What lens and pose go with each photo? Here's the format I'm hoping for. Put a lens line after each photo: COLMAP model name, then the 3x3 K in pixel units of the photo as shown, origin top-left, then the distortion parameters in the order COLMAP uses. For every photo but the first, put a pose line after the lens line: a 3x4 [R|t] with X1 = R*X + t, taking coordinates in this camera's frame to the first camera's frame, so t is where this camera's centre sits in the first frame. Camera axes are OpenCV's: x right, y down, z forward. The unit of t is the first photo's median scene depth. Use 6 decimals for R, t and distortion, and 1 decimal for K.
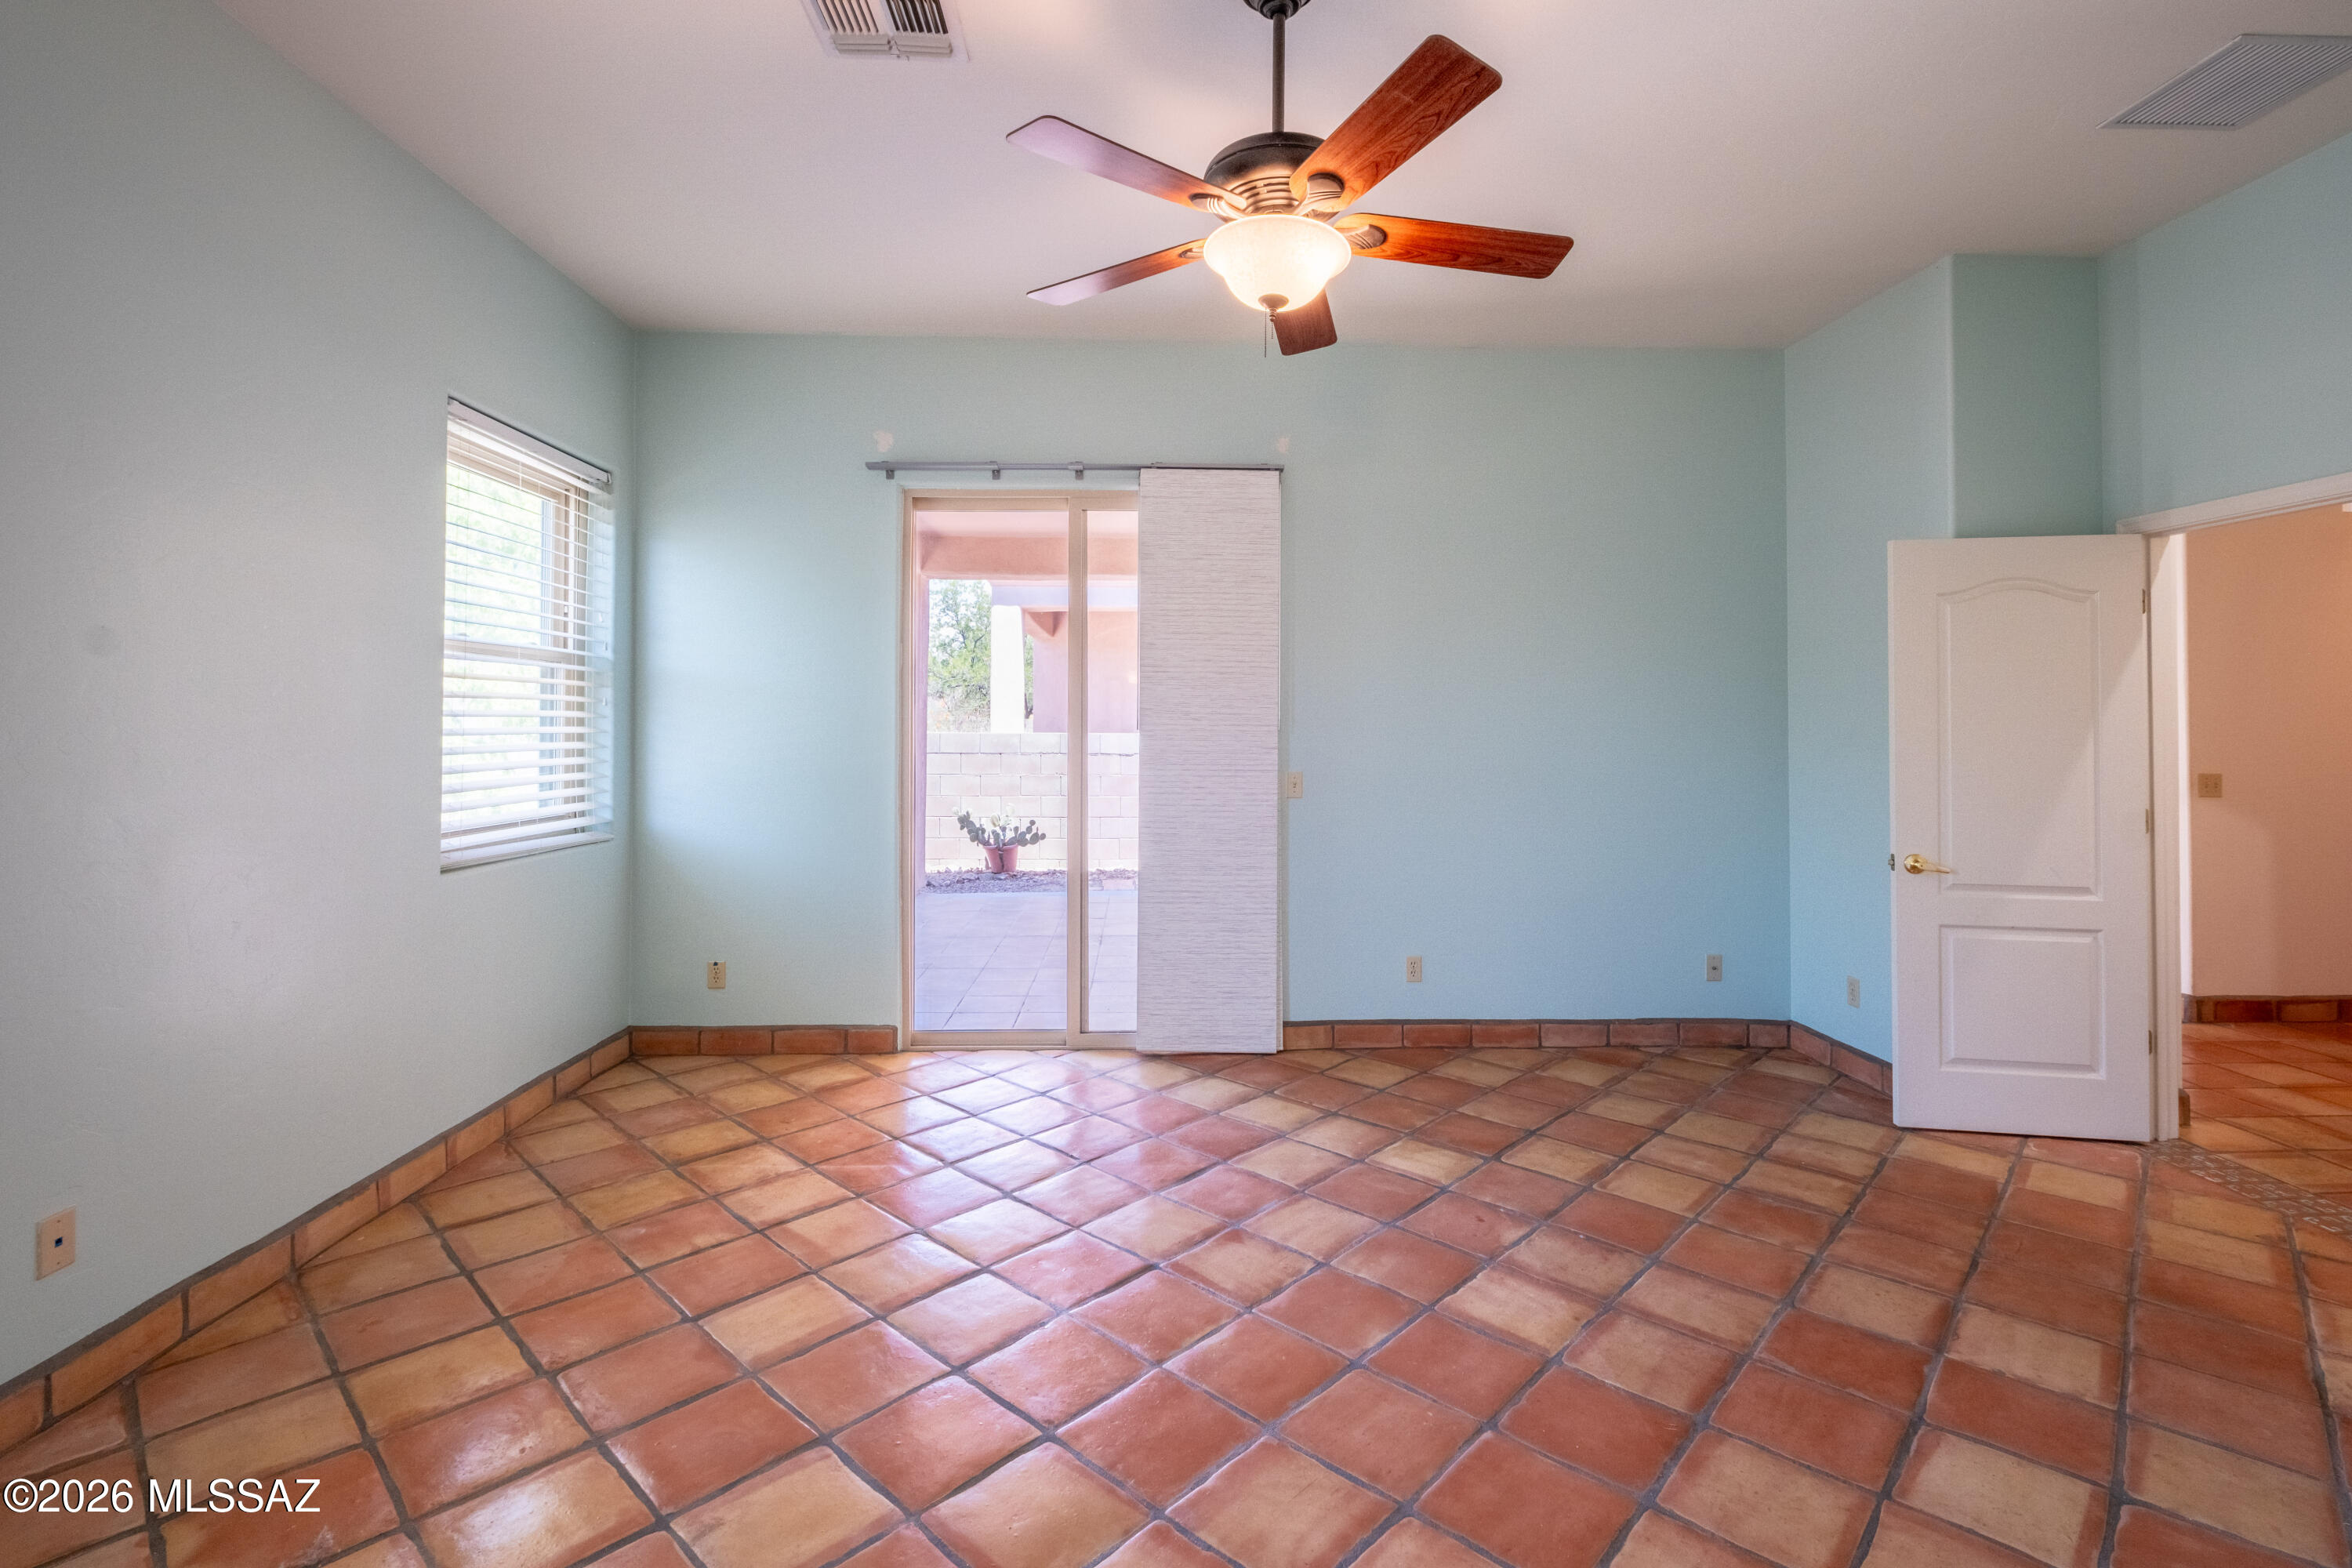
lens RADIAL K [[1054.6, 0, 1173.3], [0, 1054.6, 726.8], [0, 0, 1]] dist [-0.000318, 0.000008]
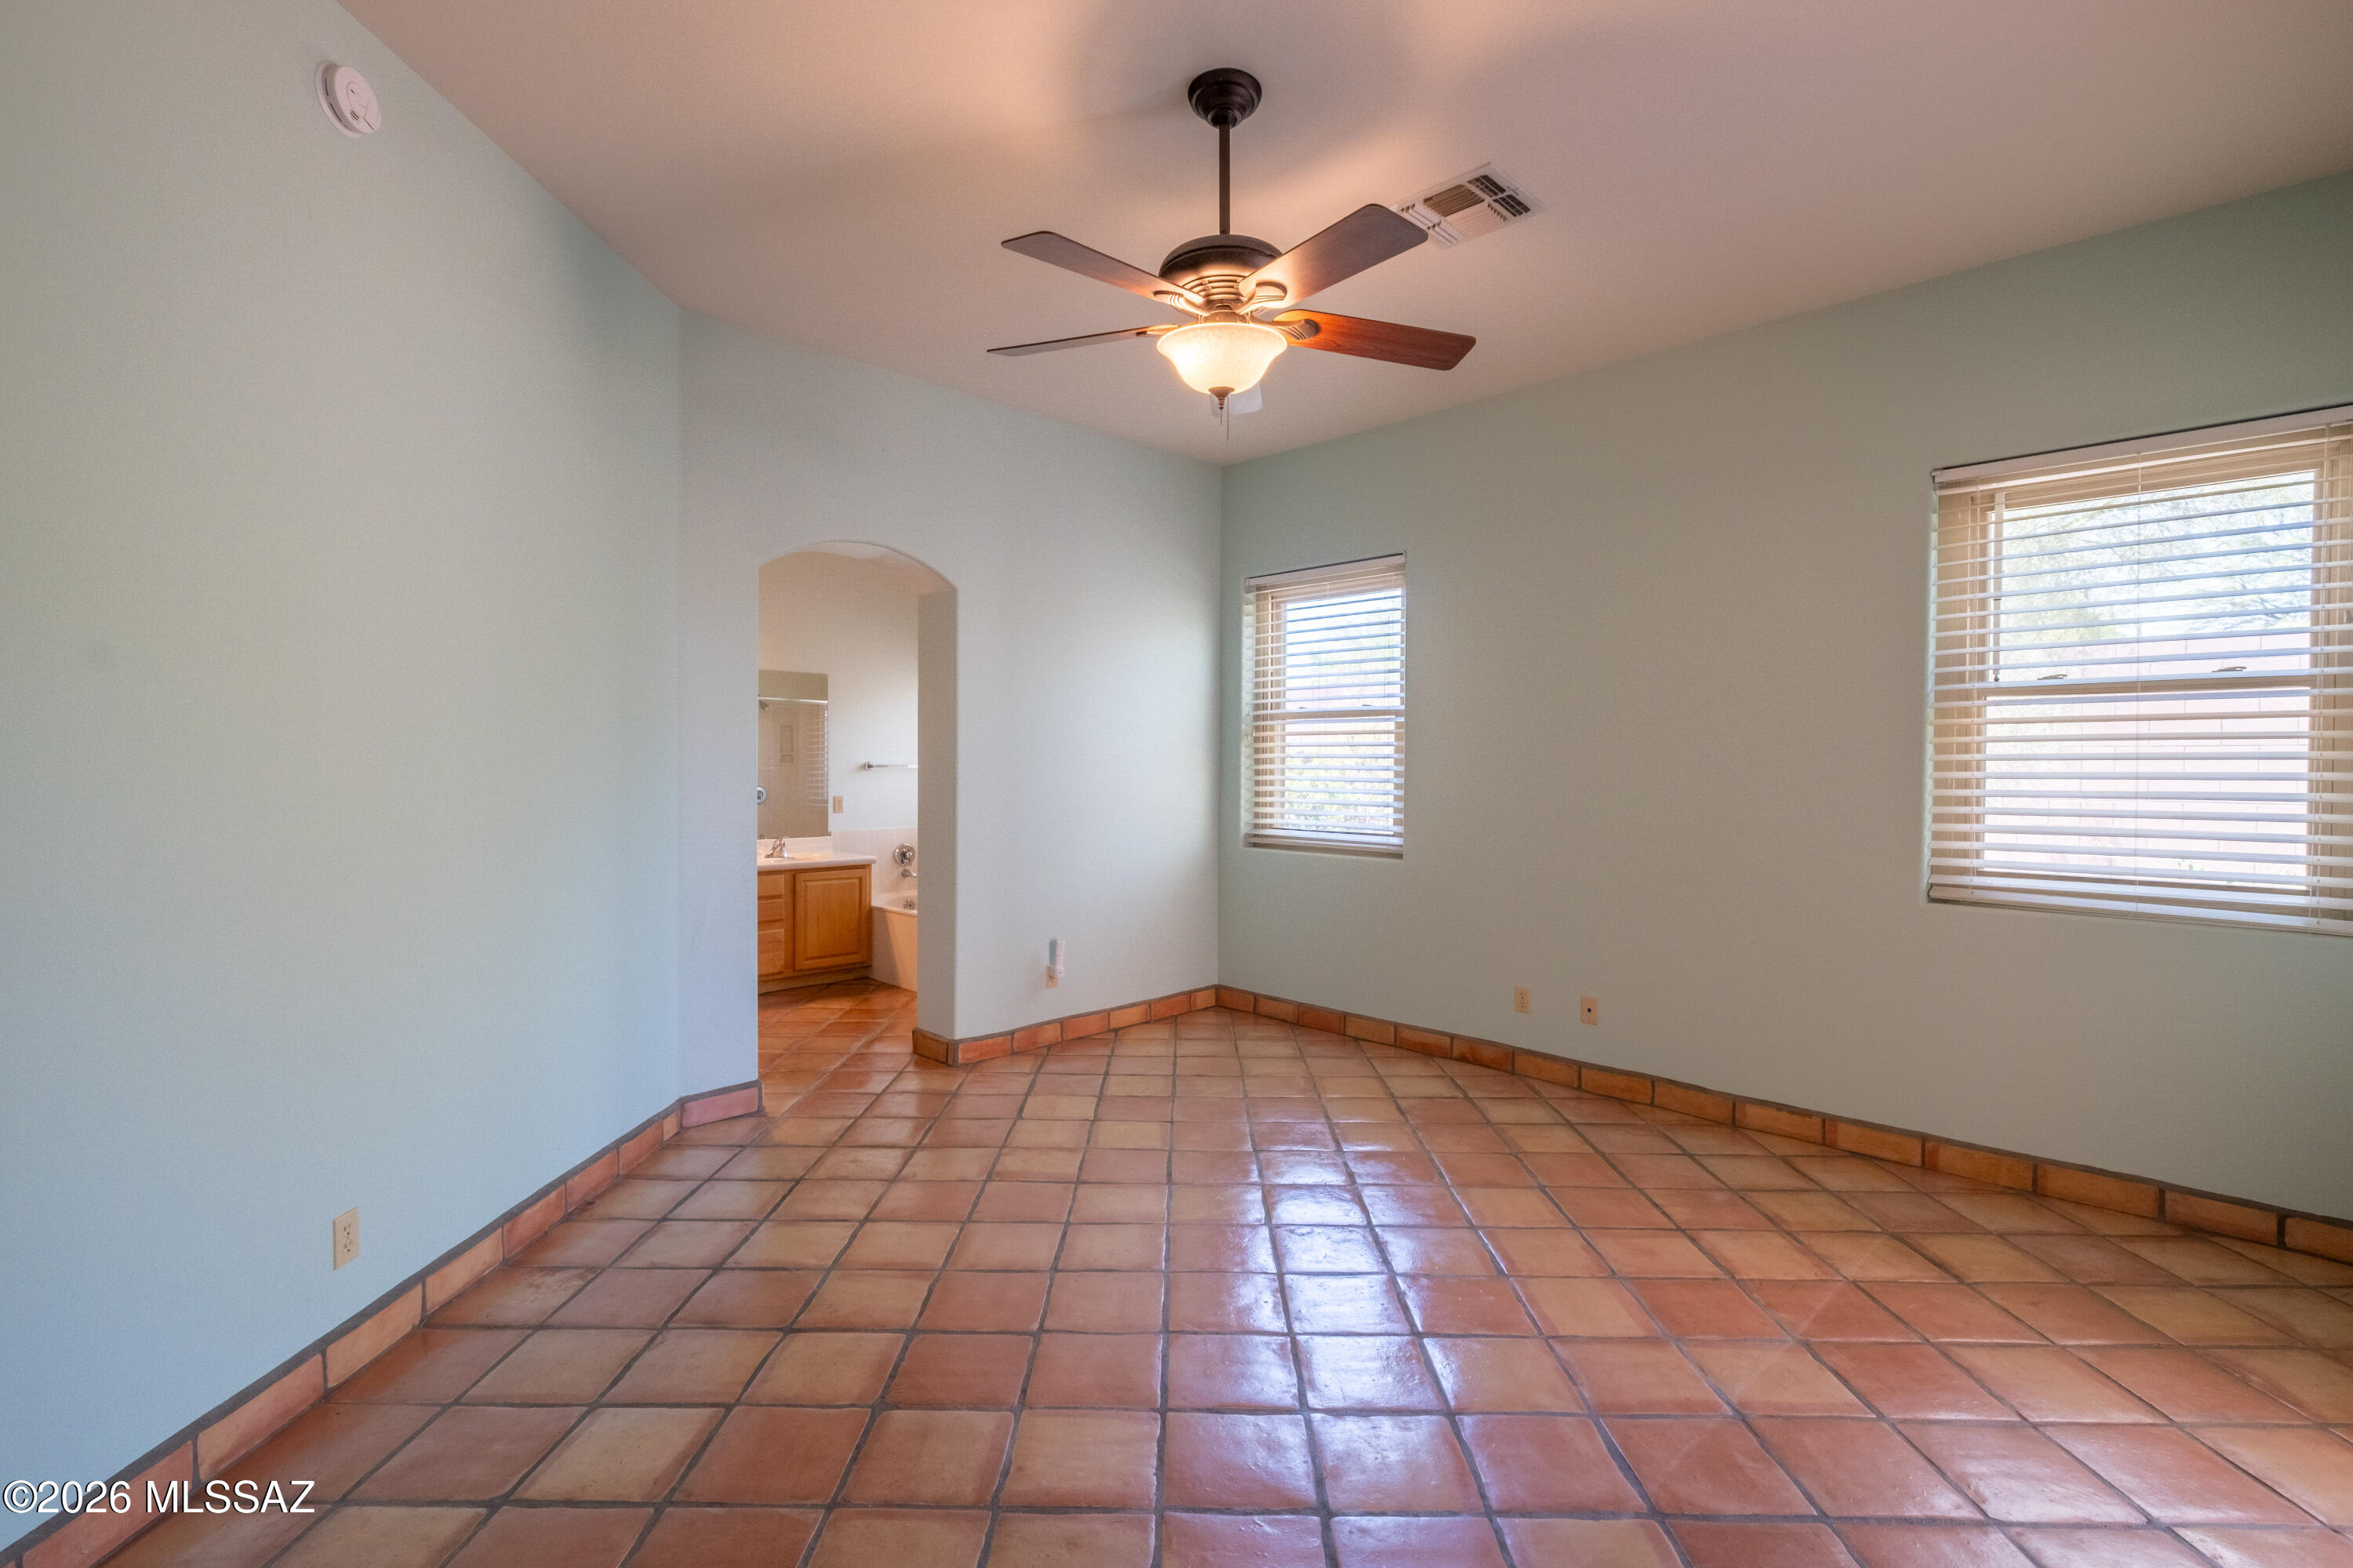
lens RADIAL K [[1015.6, 0, 1176.5], [0, 1015.6, 784.0], [0, 0, 1]] dist [-0.000550, -0.000217]
pose [[-0.728969, 0.001281, -0.684546, 0.745604], [-0.005915, 0.999949, 0.008169, 0.010011], [0.684521, 0.010004, -0.728924, 1.471065]]
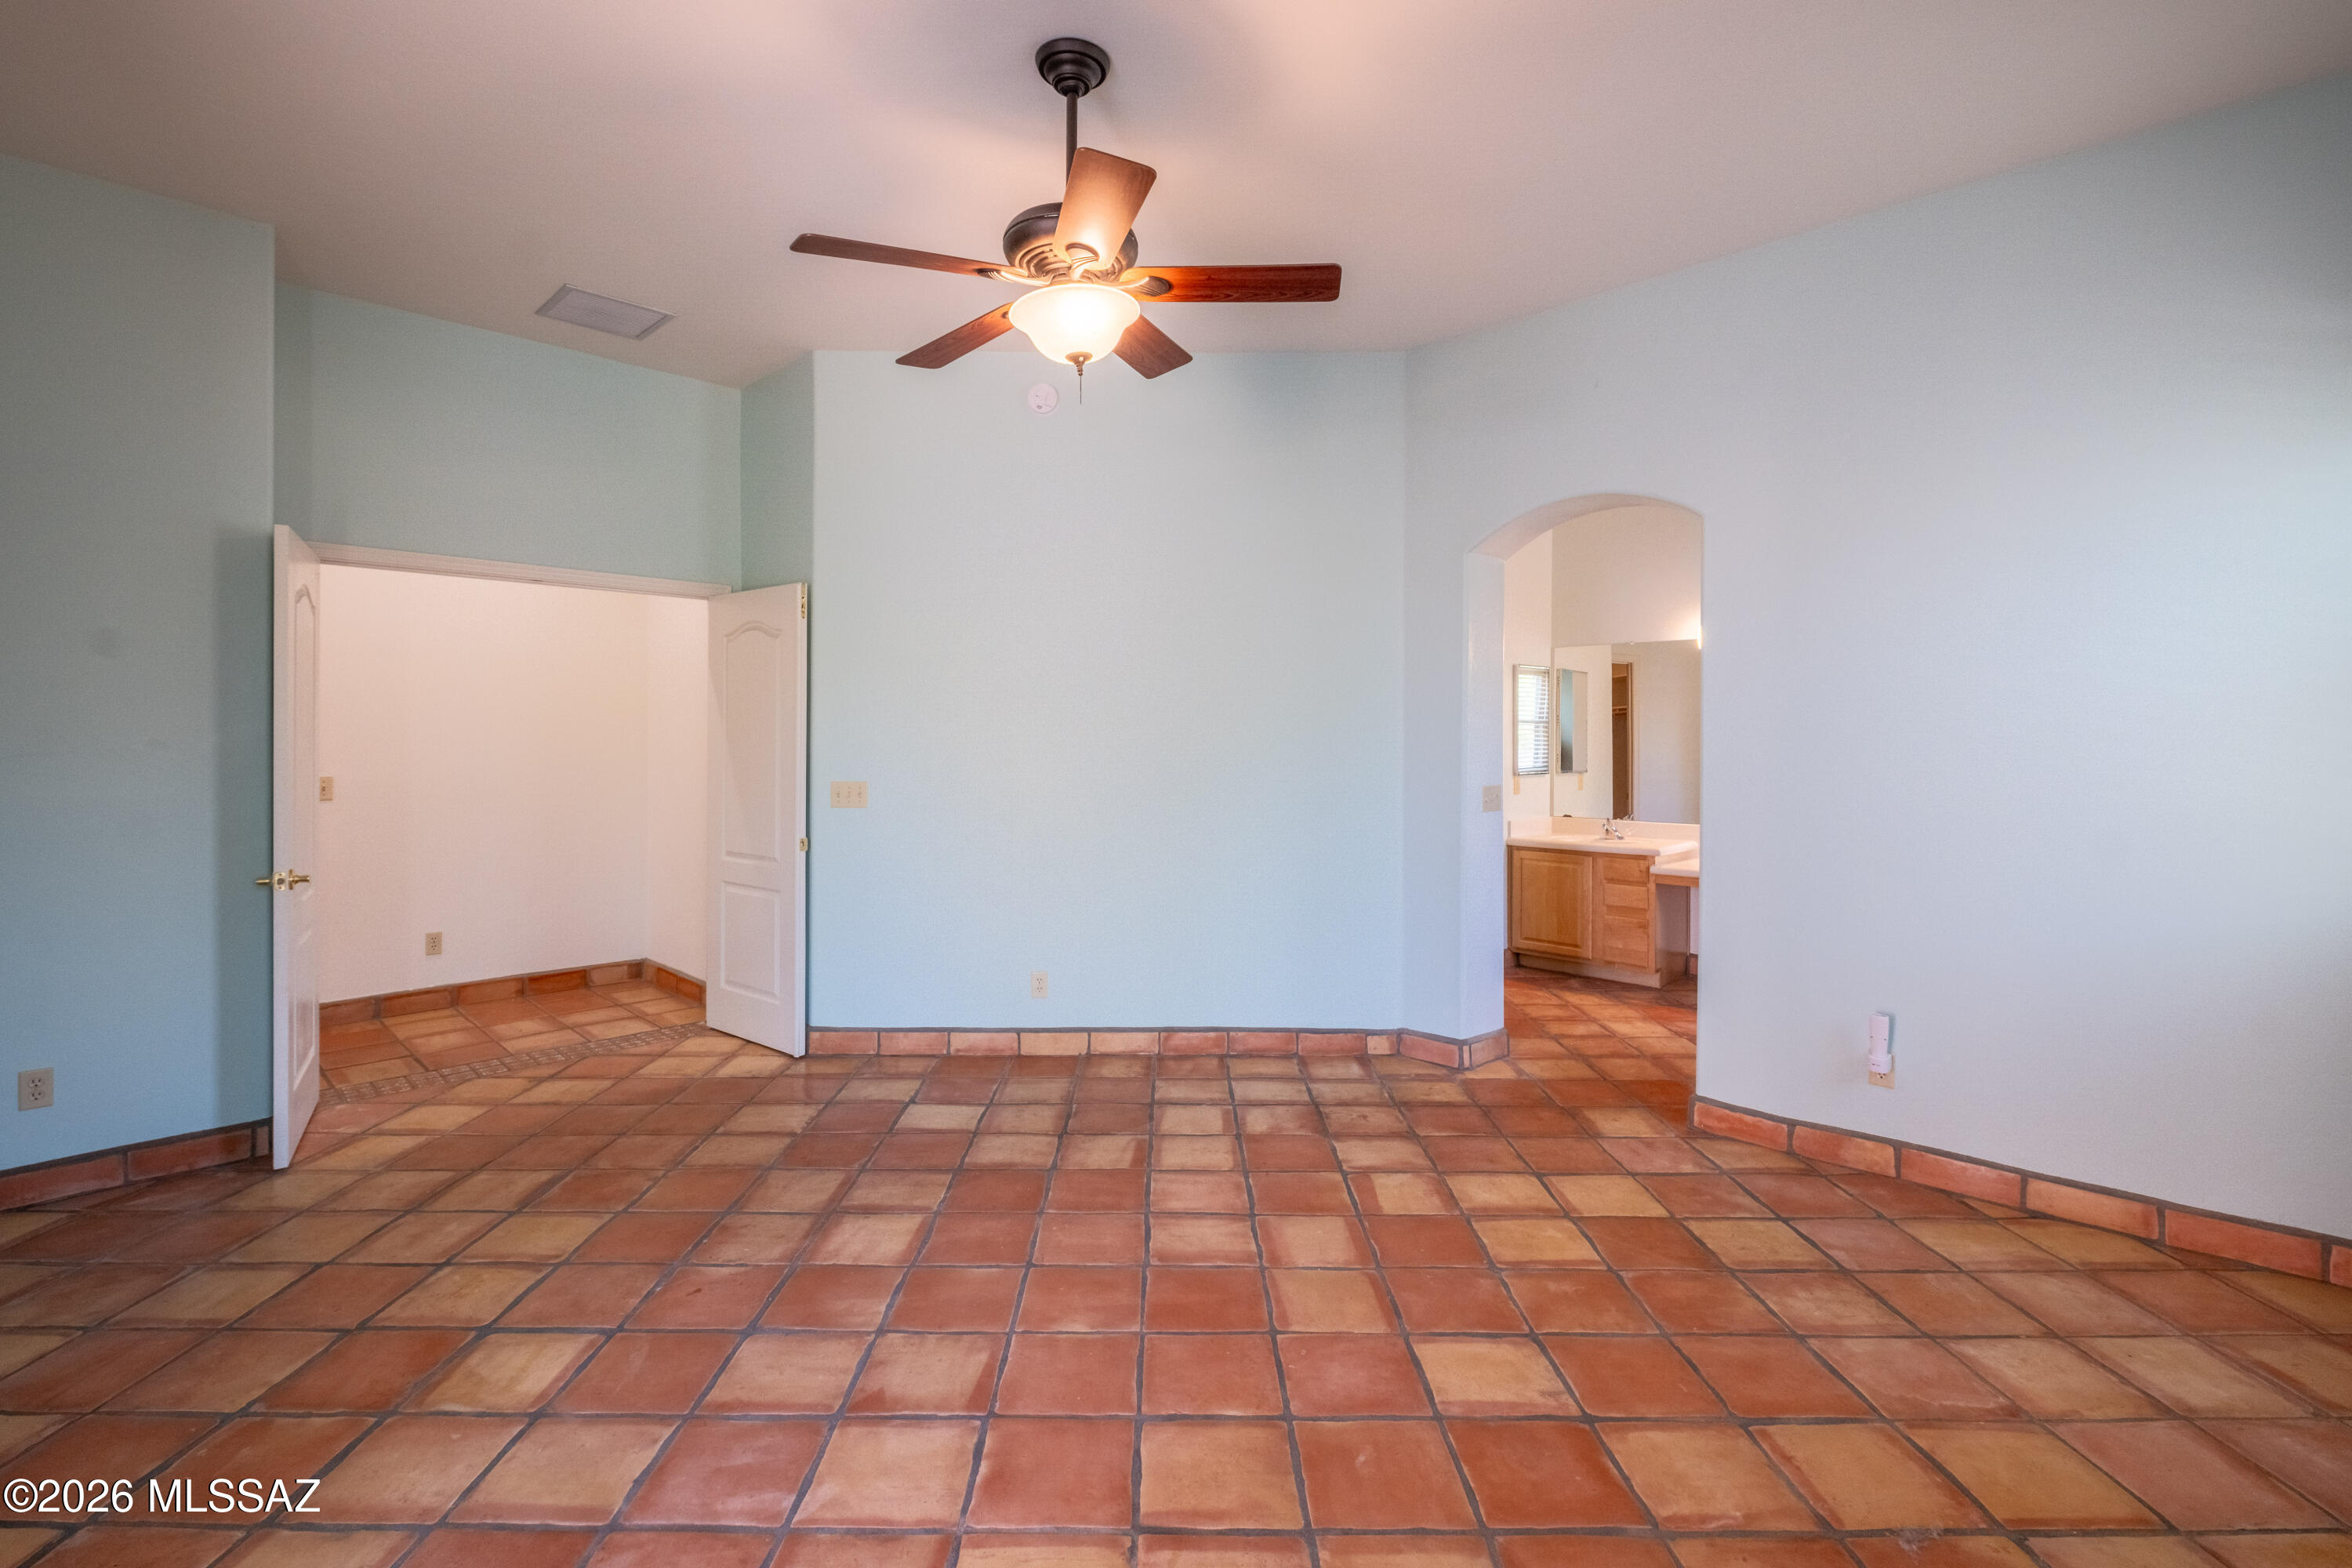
lens RADIAL K [[1054.6, 0, 1173.3], [0, 1054.6, 726.8], [0, 0, 1]] dist [-0.000318, 0.000008]
pose [[-0.686935, 0.004098, 0.726708, -0.665083], [-0.003803, 0.999950, -0.009234, 0.000820], [-0.726709, -0.009107, -0.686885, 1.397389]]
